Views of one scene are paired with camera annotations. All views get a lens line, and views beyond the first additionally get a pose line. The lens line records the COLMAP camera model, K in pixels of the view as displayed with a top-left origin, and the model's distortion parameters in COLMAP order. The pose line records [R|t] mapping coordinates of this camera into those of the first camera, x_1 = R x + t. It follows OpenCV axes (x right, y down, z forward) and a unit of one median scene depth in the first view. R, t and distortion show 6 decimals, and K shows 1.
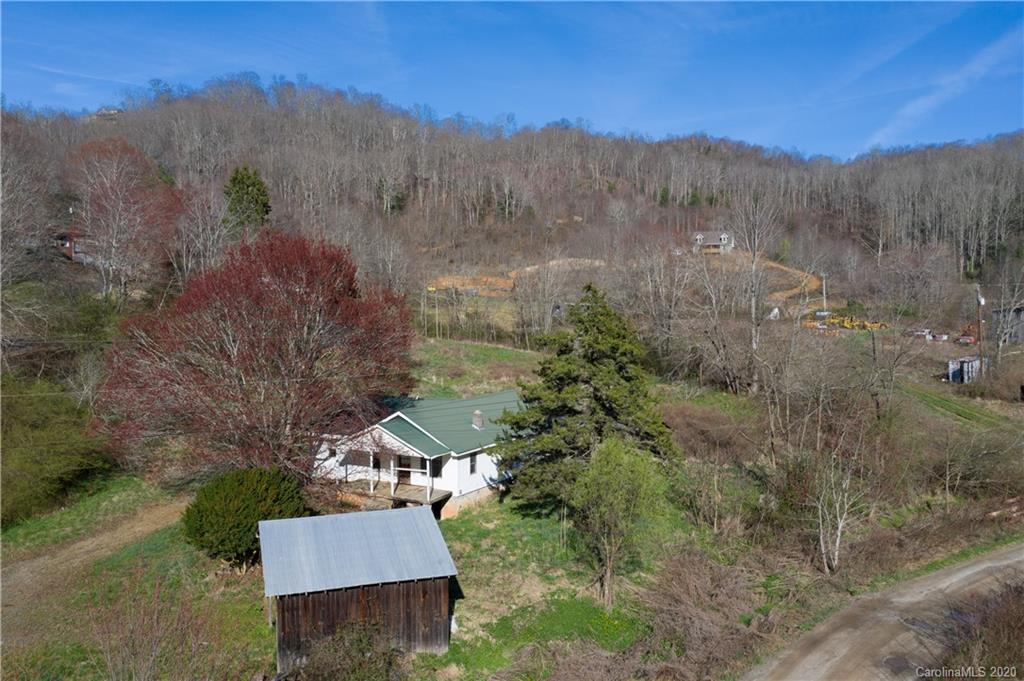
lens RADIAL K [[812.6, 0, 512.0], [0, 812.6, 340.5], [0, 0, 1]] dist [0.002102, -0.000920]
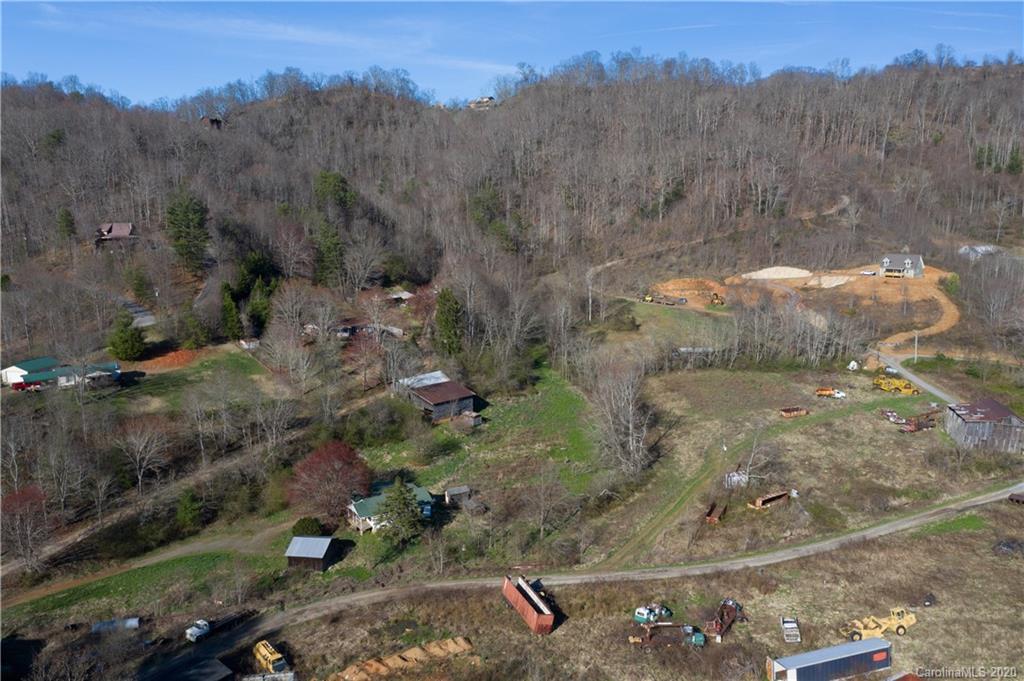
lens RADIAL K [[816.7, 0, 512.0], [0, 816.7, 340.5], [0, 0, 1]] dist [-0.016068, 0.005488]
pose [[0.882848, 0.079661, -0.462853, 0.217460], [-0.016277, 0.990108, 0.139359, -0.119160], [0.469376, -0.115499, 0.875412, -0.180273]]
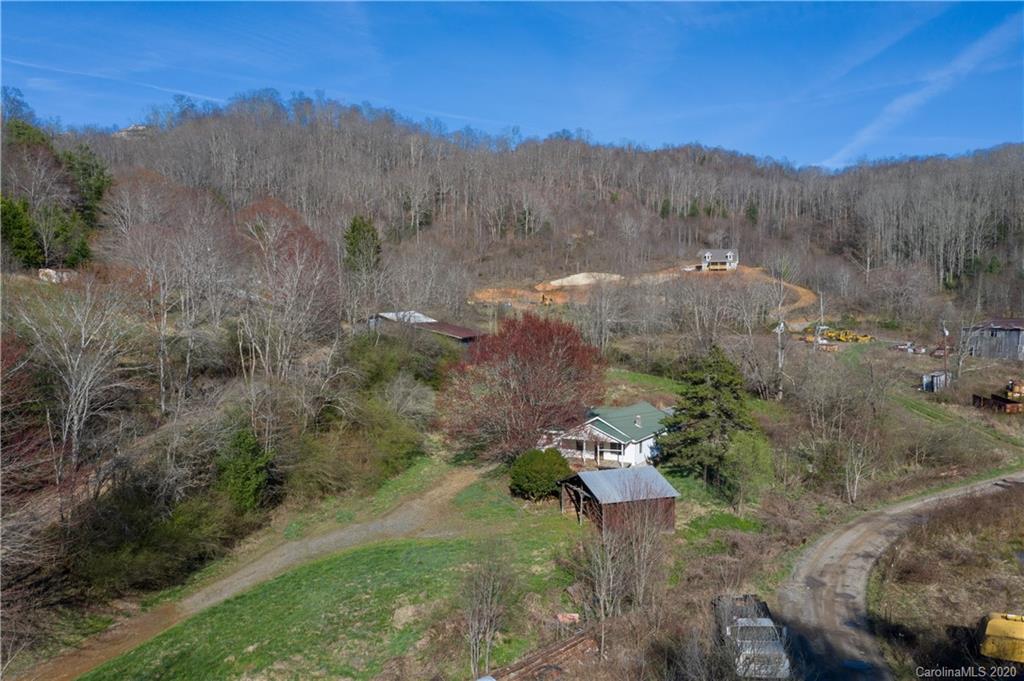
lens RADIAL K [[812.6, 0, 512.0], [0, 812.6, 340.5], [0, 0, 1]] dist [0.002102, -0.000920]
pose [[0.999886, -0.003040, 0.014795, -0.039724], [0.003013, 0.999994, 0.001883, -0.008814], [-0.014800, -0.001839, 0.999889, -0.081496]]
